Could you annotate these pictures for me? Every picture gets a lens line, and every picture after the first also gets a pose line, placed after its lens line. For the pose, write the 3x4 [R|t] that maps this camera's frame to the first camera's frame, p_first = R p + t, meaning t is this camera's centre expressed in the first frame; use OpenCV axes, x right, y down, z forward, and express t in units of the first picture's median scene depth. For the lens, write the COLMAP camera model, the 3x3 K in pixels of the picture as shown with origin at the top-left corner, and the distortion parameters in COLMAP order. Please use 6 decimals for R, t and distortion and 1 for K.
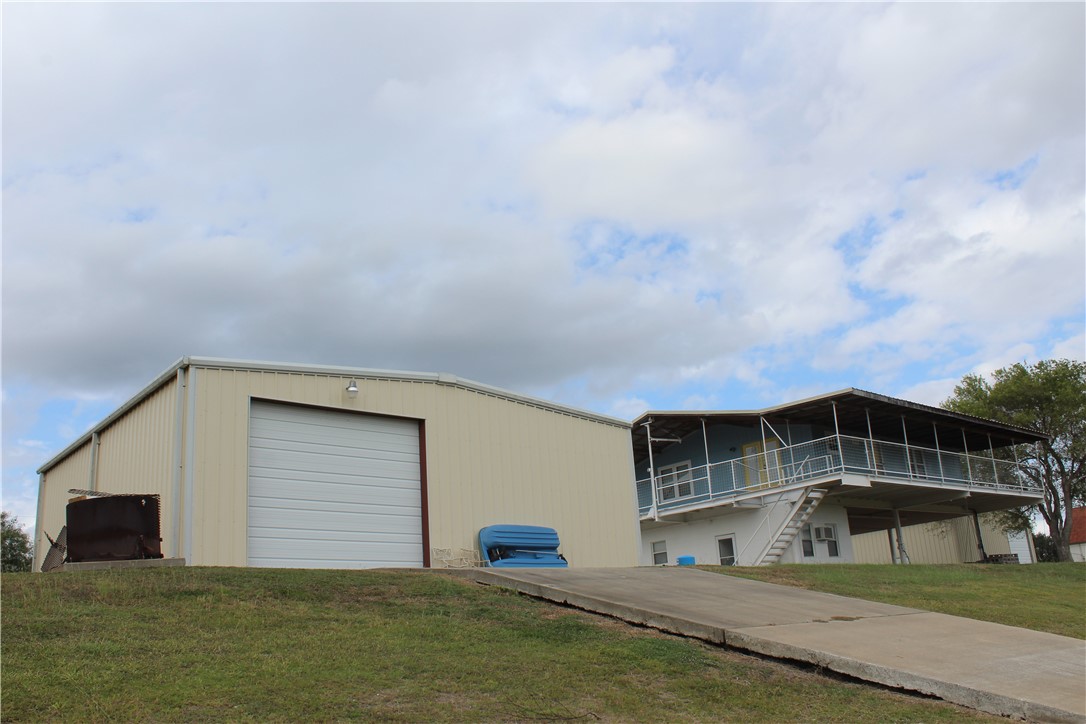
lens RADIAL K [[960.6, 0, 537.3], [0, 960.6, 364.7], [0, 0, 1]] dist [-0.124834, 0.006727]
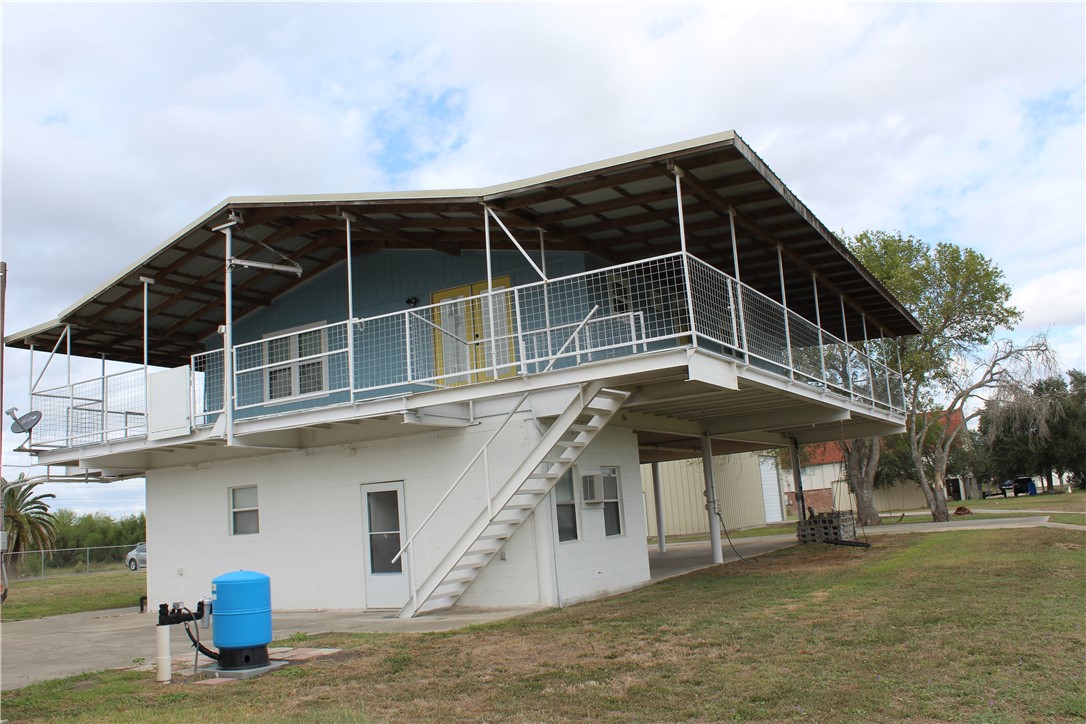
lens RADIAL K [[960.6, 0, 545.2], [0, 960.6, 358.7], [0, 0, 1]] dist [-0.124834, 0.006727]
pose [[0.943356, 0.052171, 0.327655, 0.126360], [-0.083306, 0.993168, 0.081711, 0.082521], [-0.321154, -0.104379, 0.941257, 0.591809]]
